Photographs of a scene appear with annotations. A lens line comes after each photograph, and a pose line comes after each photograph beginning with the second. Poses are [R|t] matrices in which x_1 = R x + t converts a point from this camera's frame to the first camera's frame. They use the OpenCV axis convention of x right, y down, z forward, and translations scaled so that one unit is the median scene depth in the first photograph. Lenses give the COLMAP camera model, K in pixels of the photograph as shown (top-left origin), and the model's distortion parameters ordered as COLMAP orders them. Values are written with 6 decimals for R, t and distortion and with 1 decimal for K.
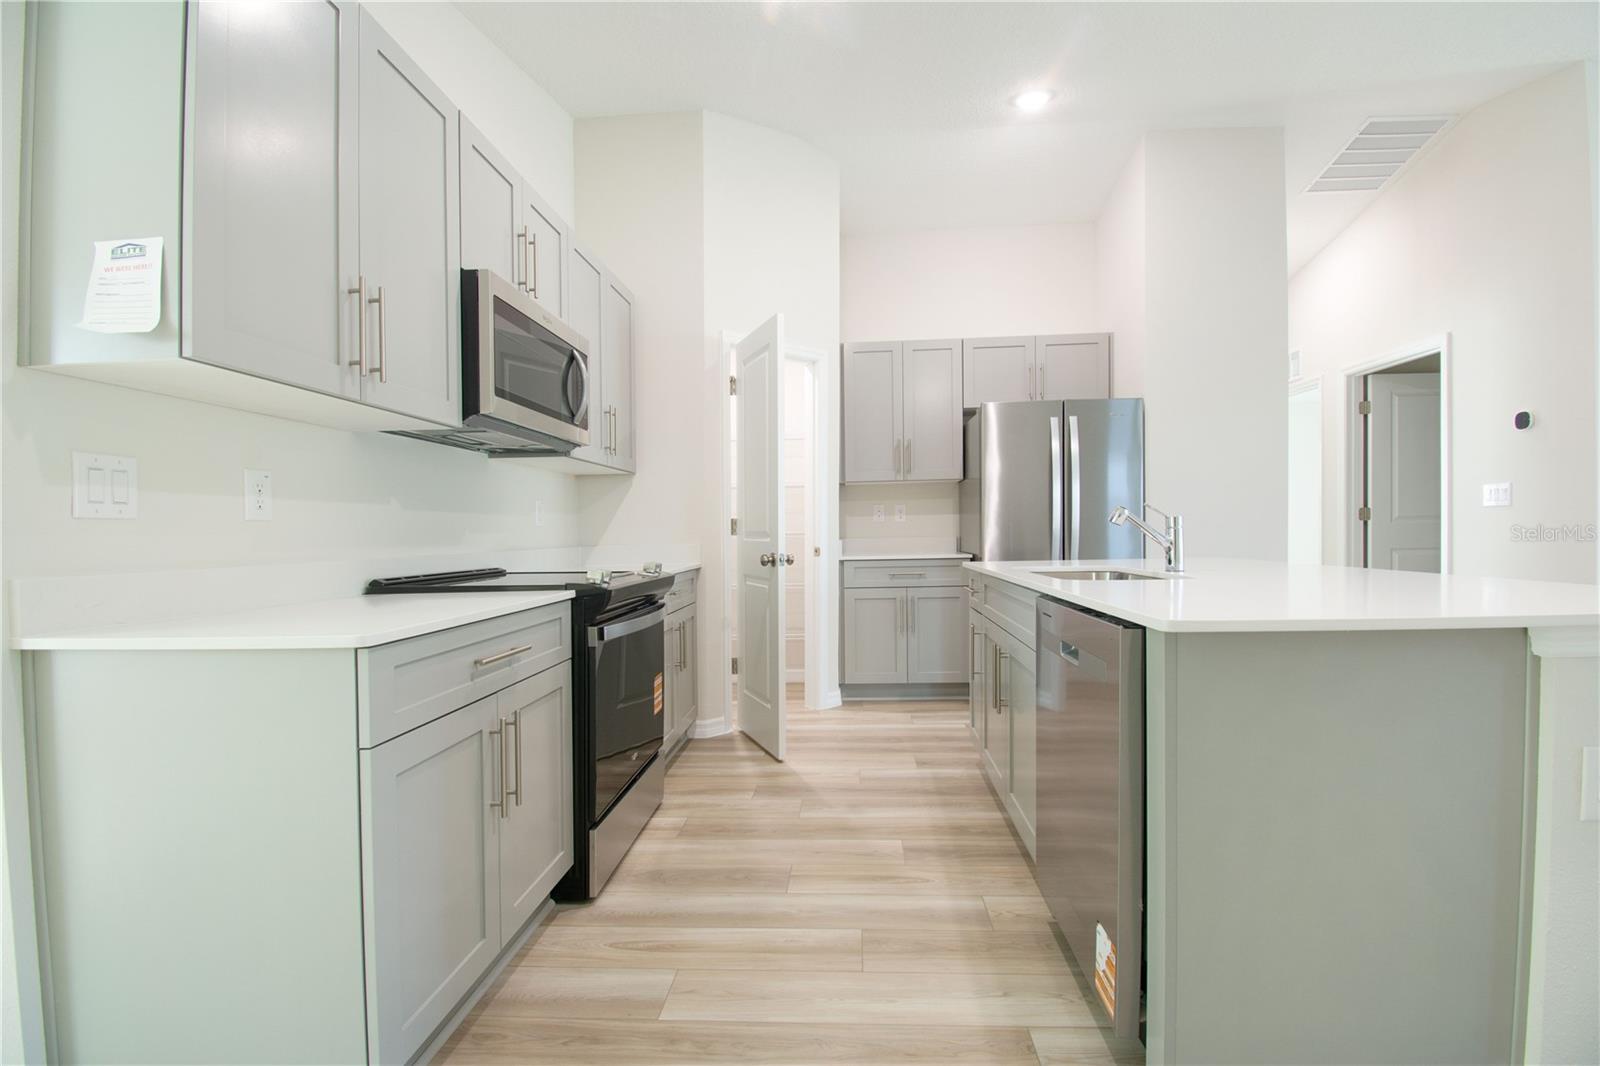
lens RADIAL K [[712.6, 0, 803.7], [0, 712.6, 534.9], [0, 0, 1]] dist [0.000997, -0.015838]
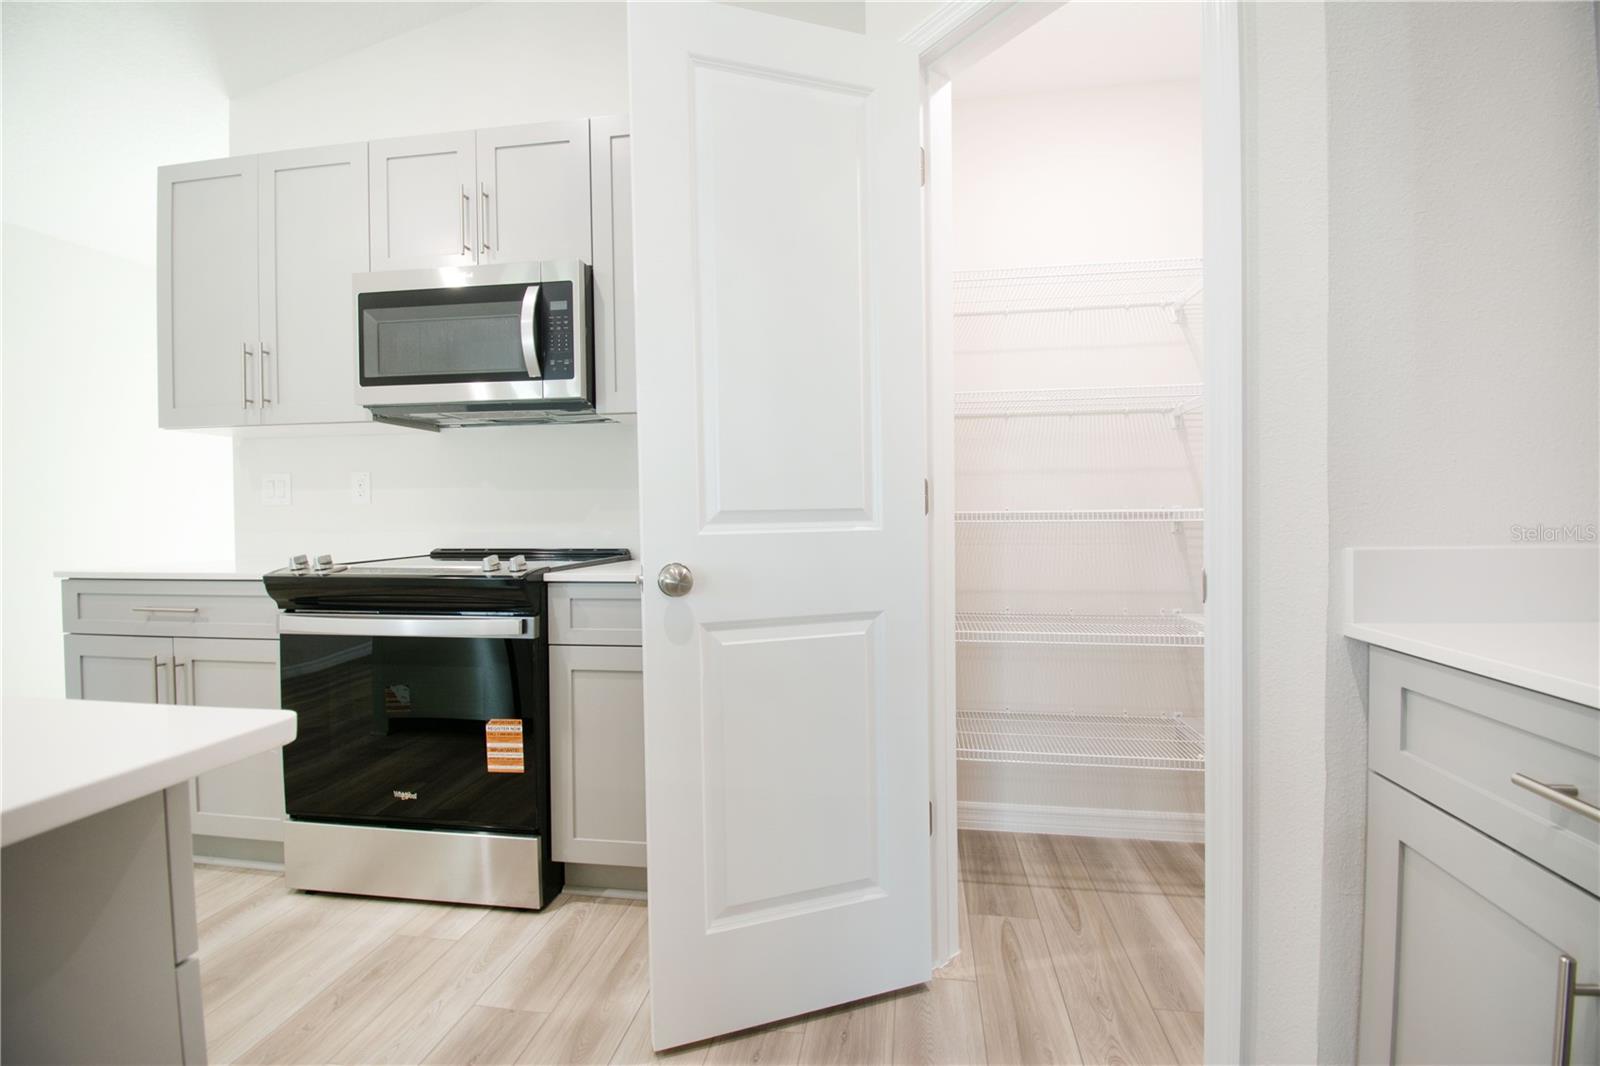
lens RADIAL K [[712.6, 0, 803.7], [0, 712.6, 534.9], [0, 0, 1]] dist [0.000997, -0.015838]
pose [[-0.085114, 0.048874, -0.995172, 0.466604], [0.003085, 0.998804, 0.048788, -0.015339], [0.996366, 0.001083, -0.085163, 1.419887]]
